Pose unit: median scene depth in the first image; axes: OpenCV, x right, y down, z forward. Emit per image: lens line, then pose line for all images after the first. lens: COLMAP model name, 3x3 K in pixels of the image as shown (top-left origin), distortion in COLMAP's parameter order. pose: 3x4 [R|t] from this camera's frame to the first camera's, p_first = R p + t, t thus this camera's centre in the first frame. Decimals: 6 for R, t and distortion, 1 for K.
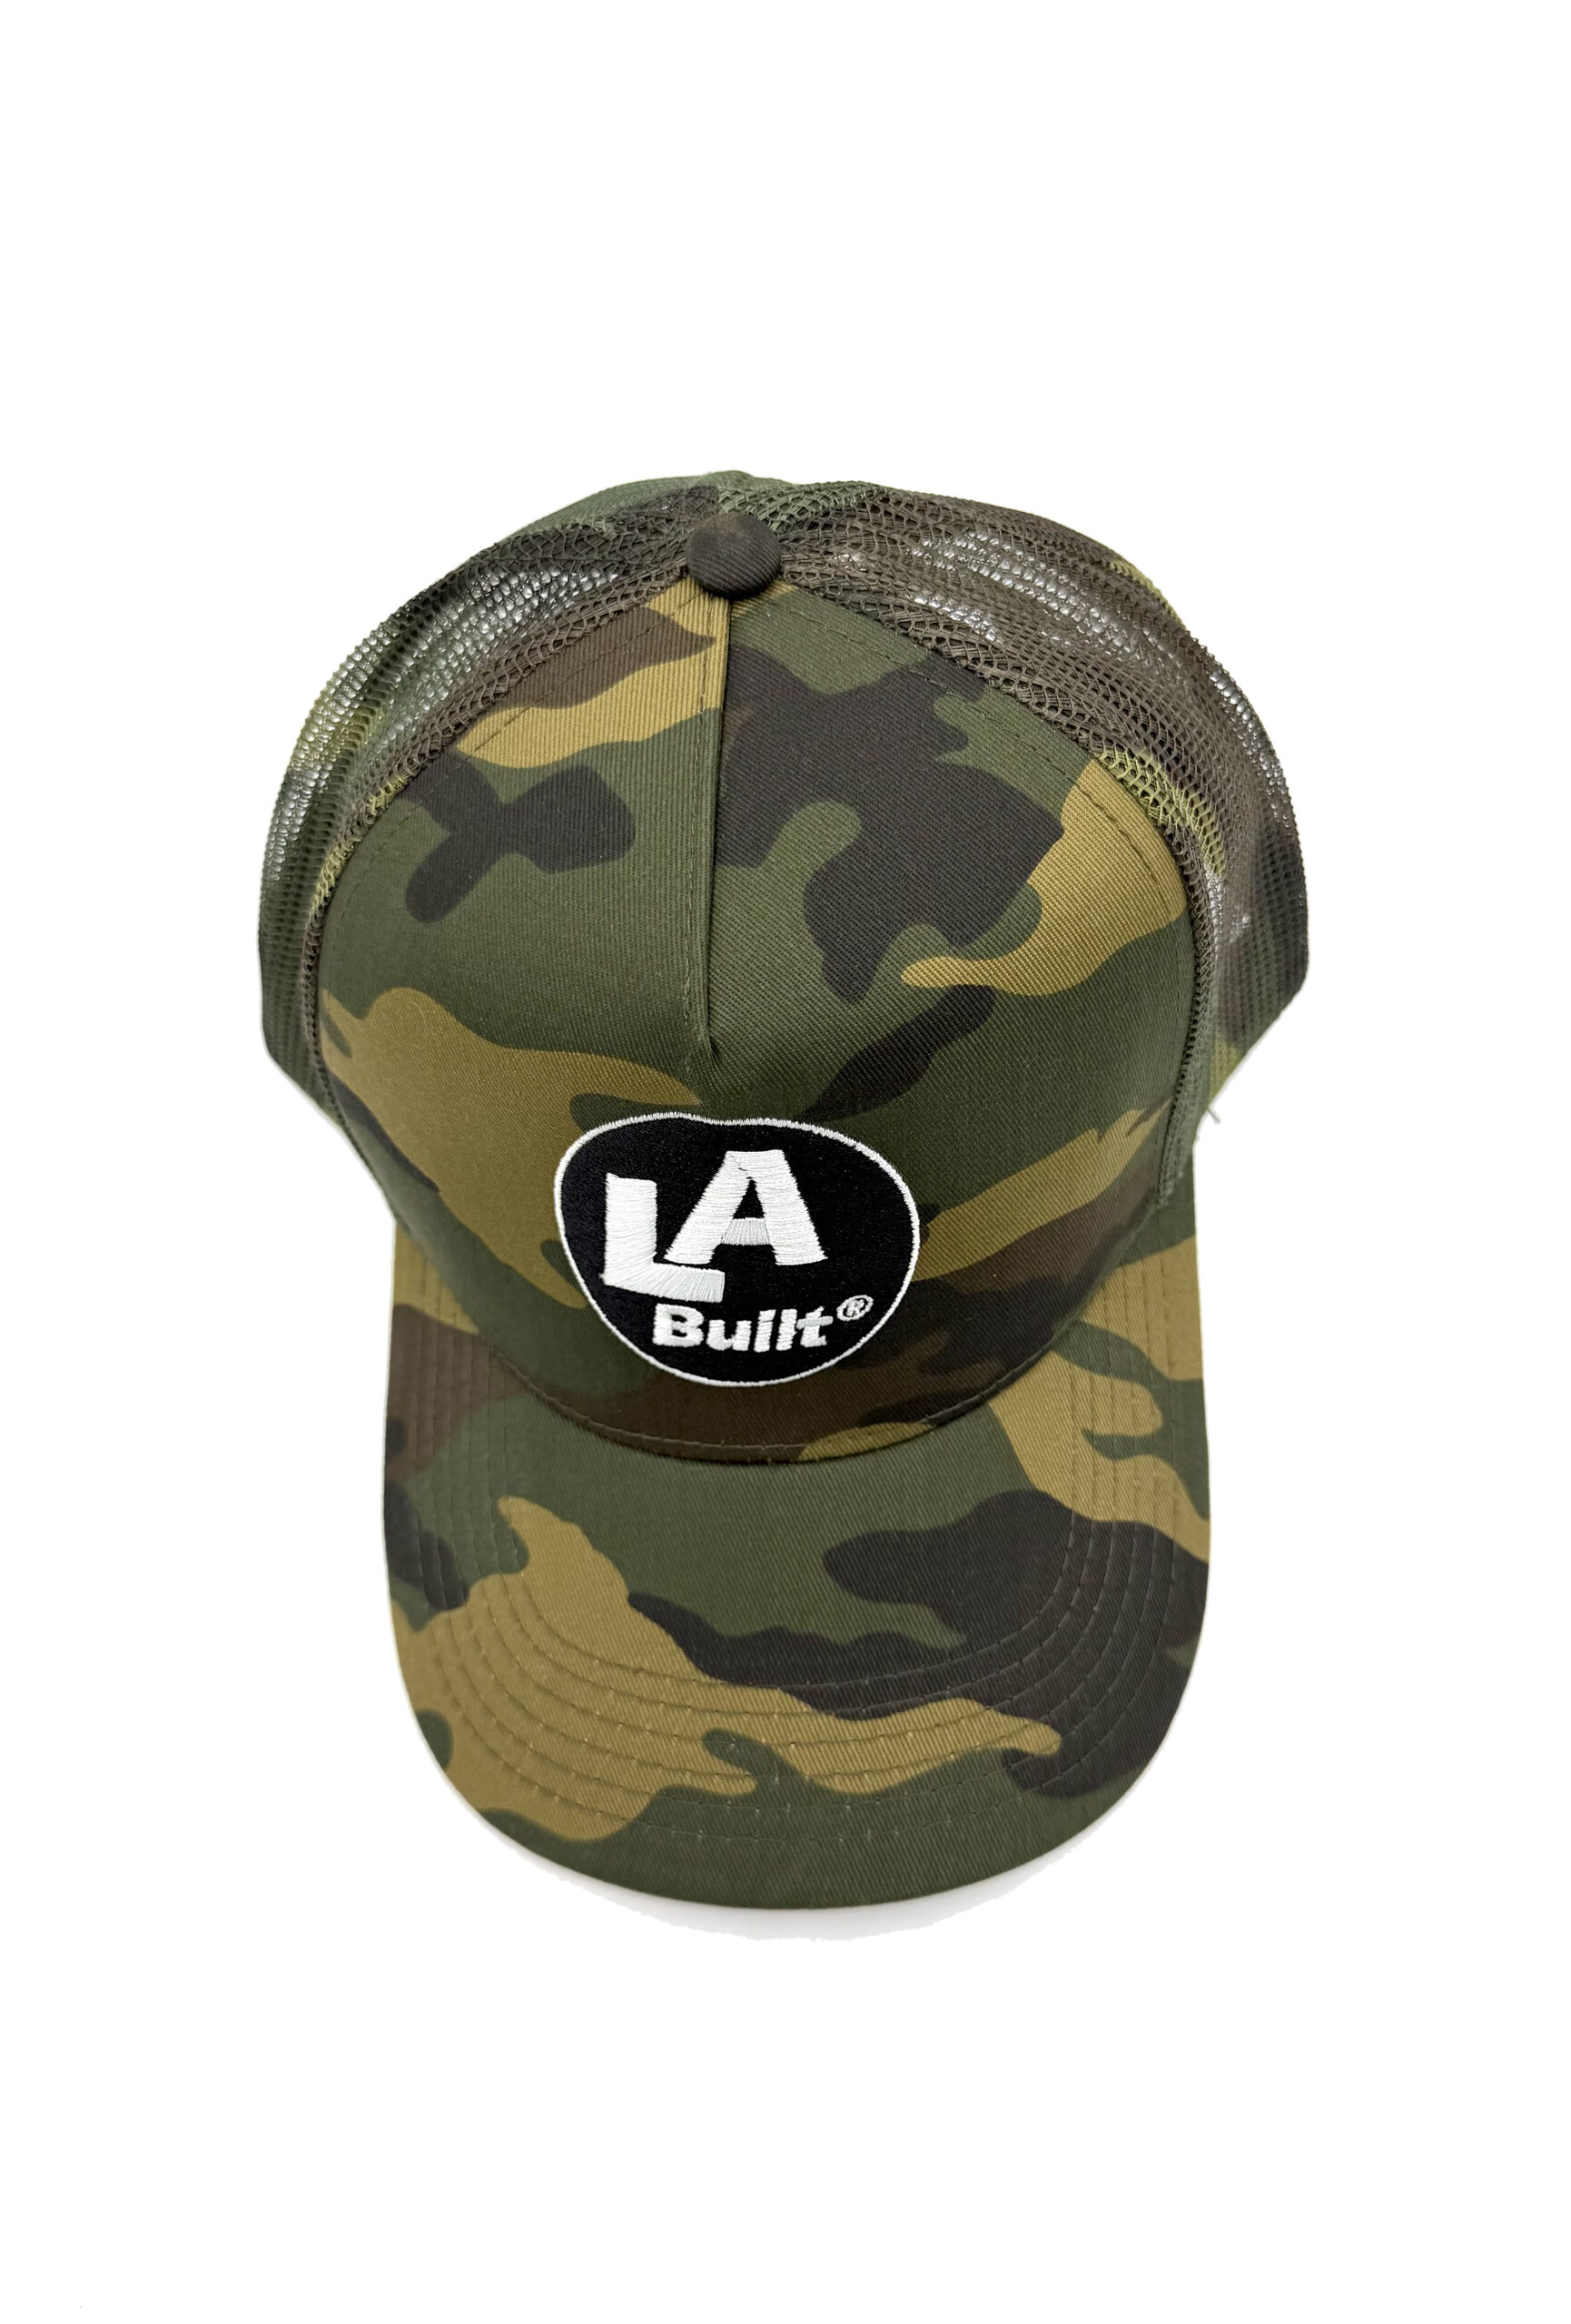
lens RADIAL K [[1755.8, 0, 777.2], [0, 1755.8, 1173.2], [0, 0, 1]] dist [0.033794, 0.001014]
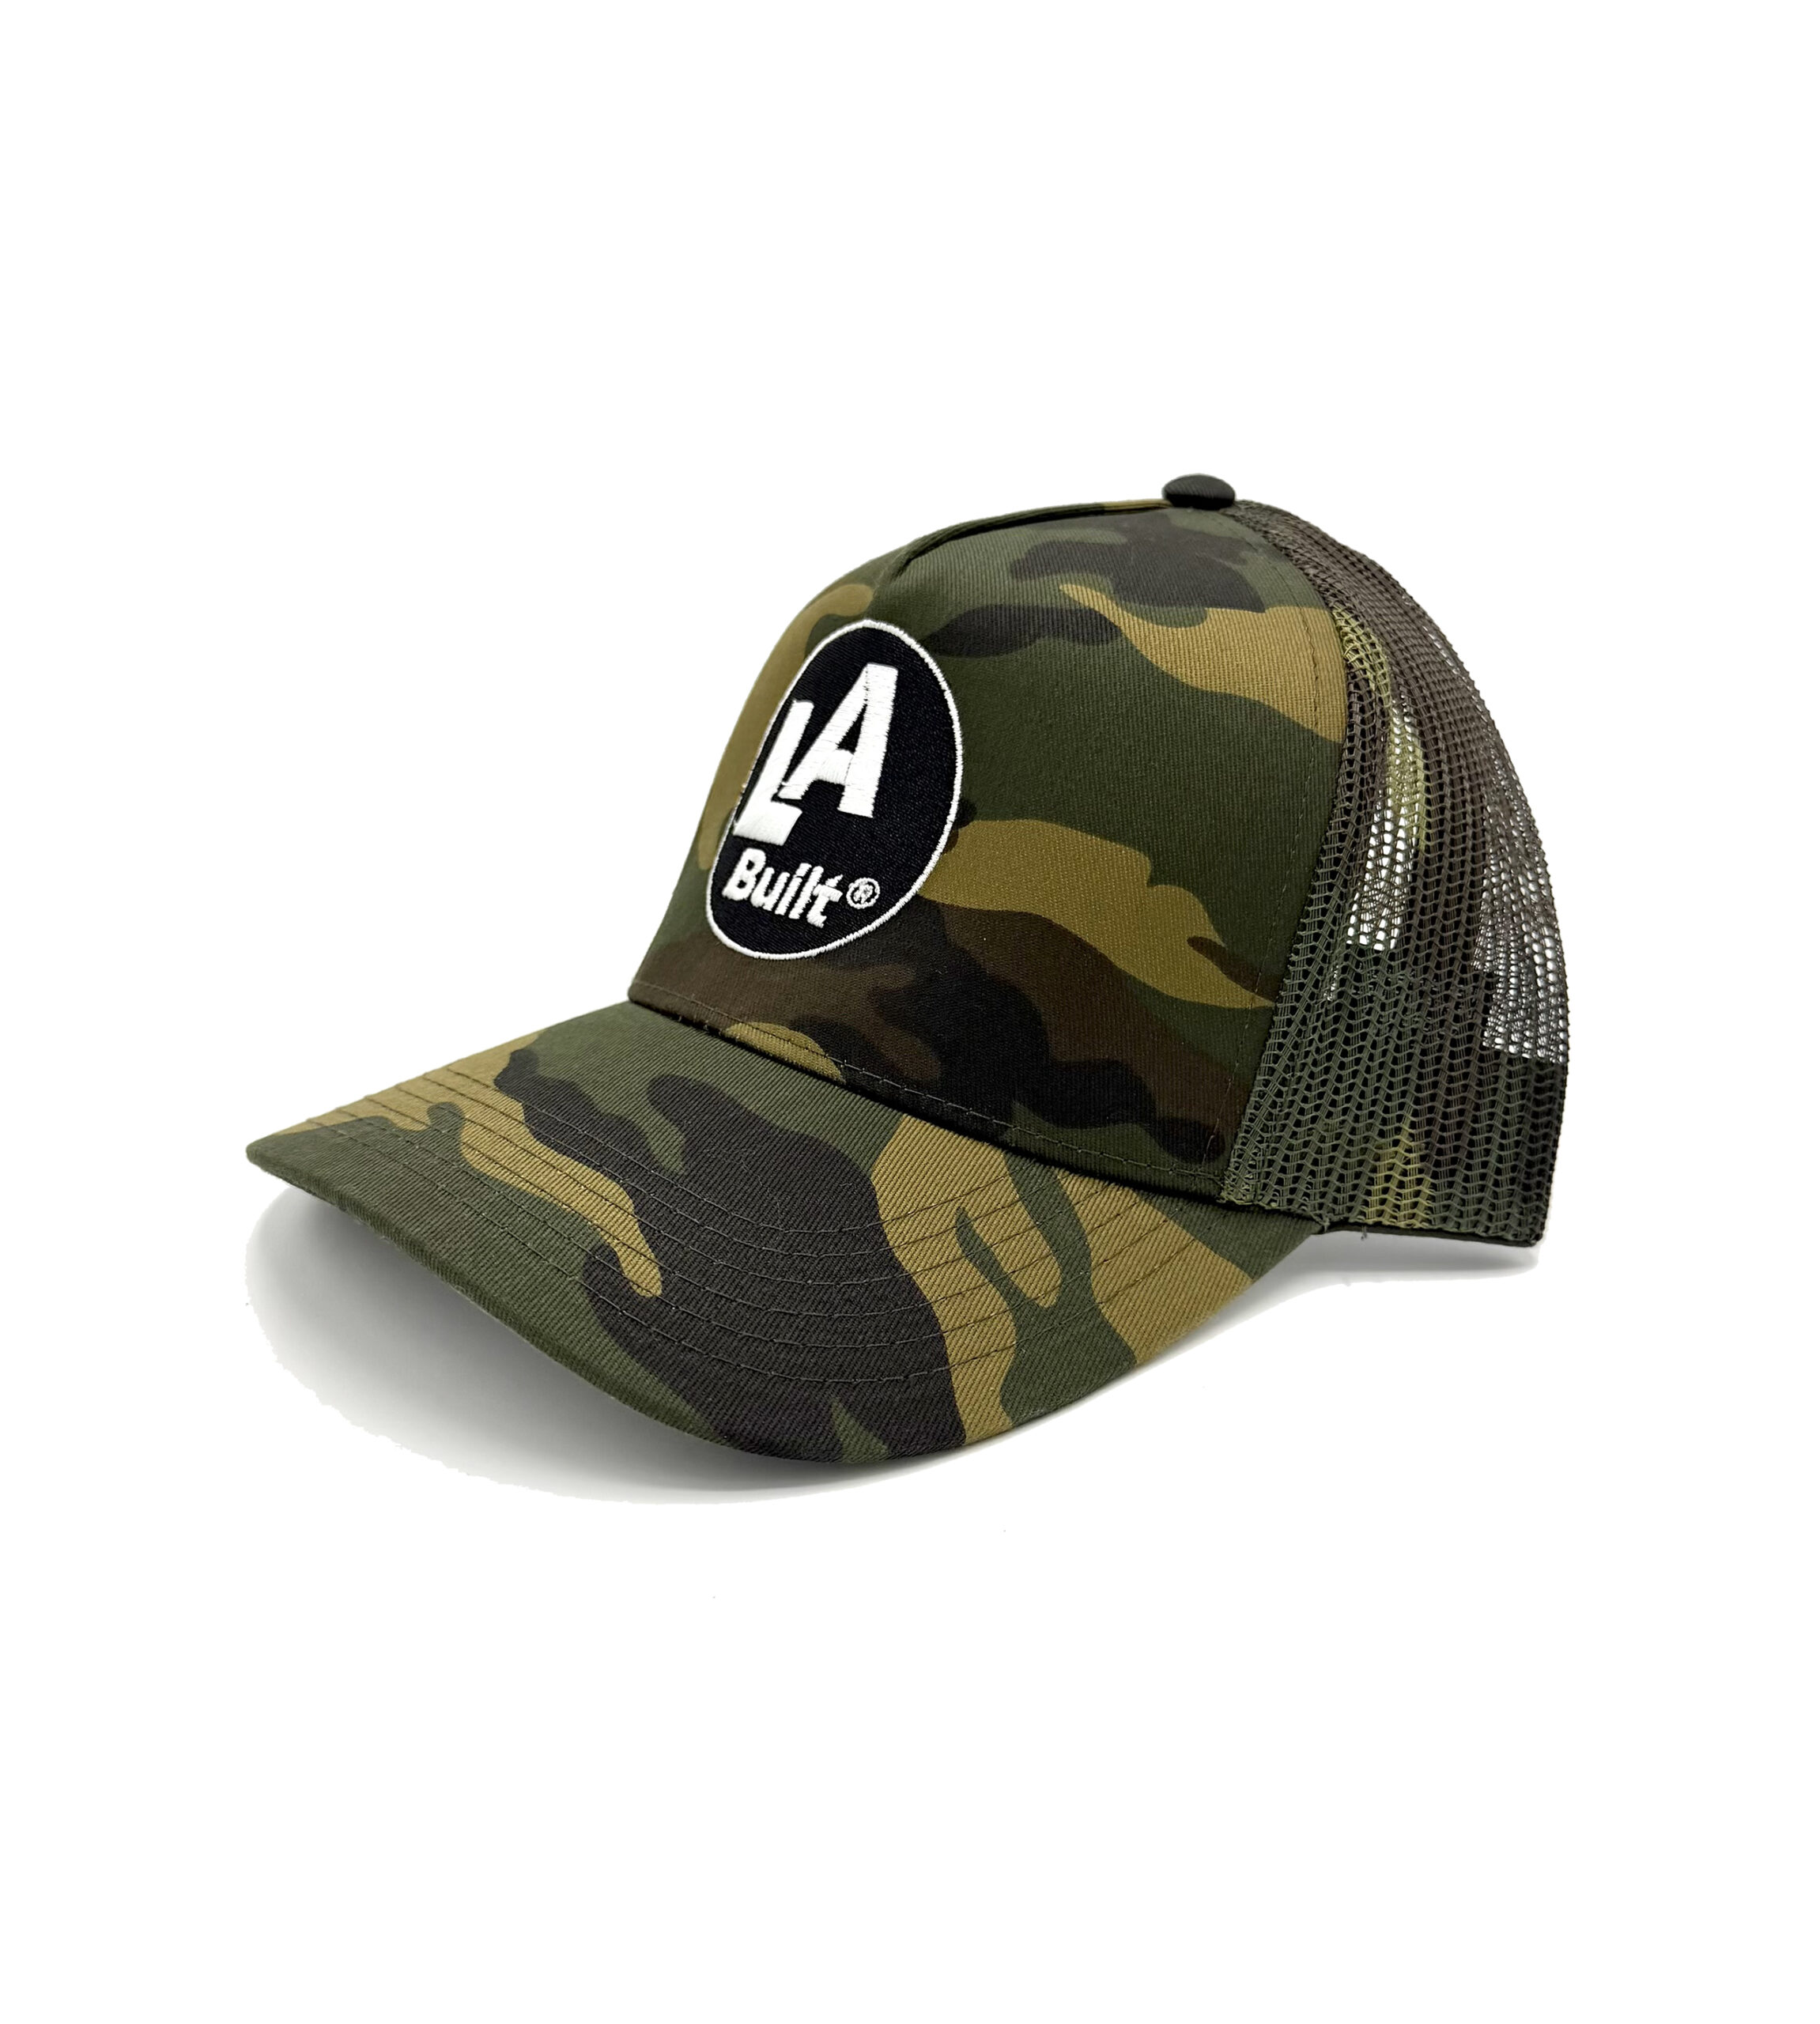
lens RADIAL K [[1964.0, 0, 918.4], [0, 1964.0, 1009.3], [0, 0, 1]] dist [0.022534, 0.000000]
pose [[0.675071, 0.319362, -0.665047, 0.850412], [-0.720198, 0.480751, -0.500193, 0.659169], [0.159979, 0.816631, 0.554545, 0.418244]]
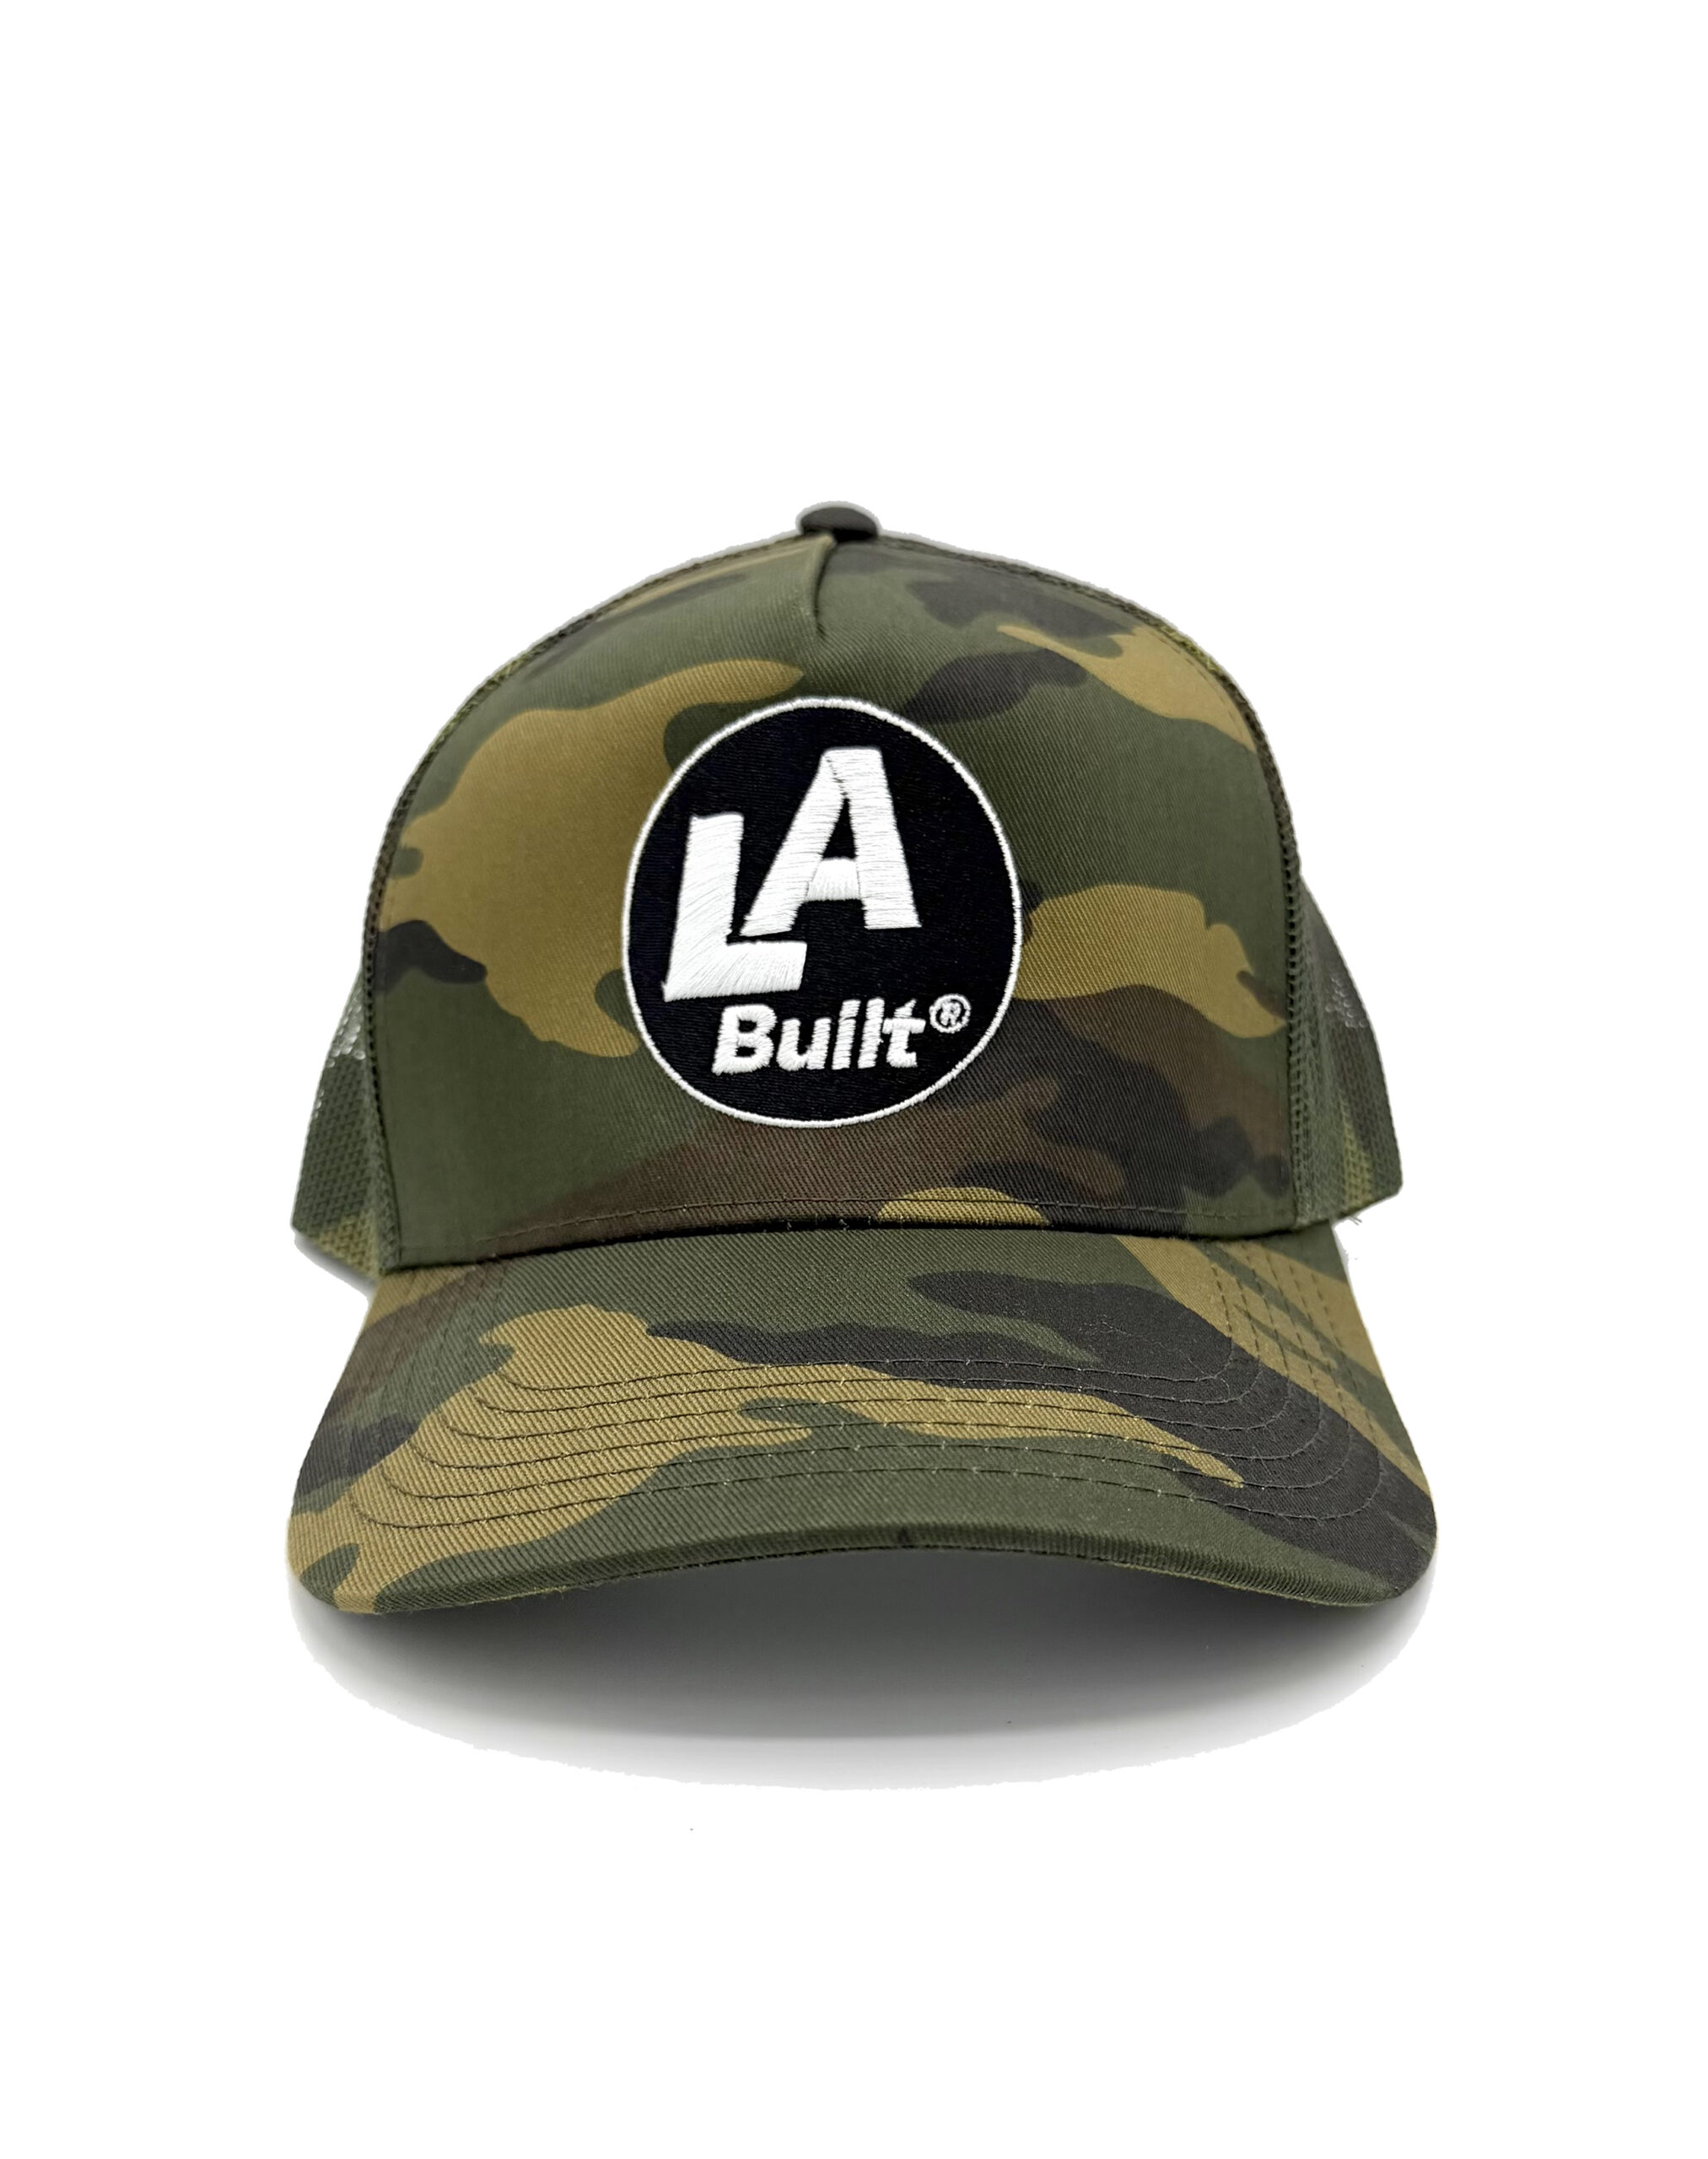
lens RADIAL K [[2073.2, 0, 866.2], [0, 2073.2, 1267.2], [0, 0, 1]] dist [0.014799, 0.000000]
pose [[0.998564, 0.051294, 0.015473, -0.007116], [-0.021442, 0.647265, -0.761963, 0.942524], [-0.049099, 0.760537, 0.647435, 0.425415]]
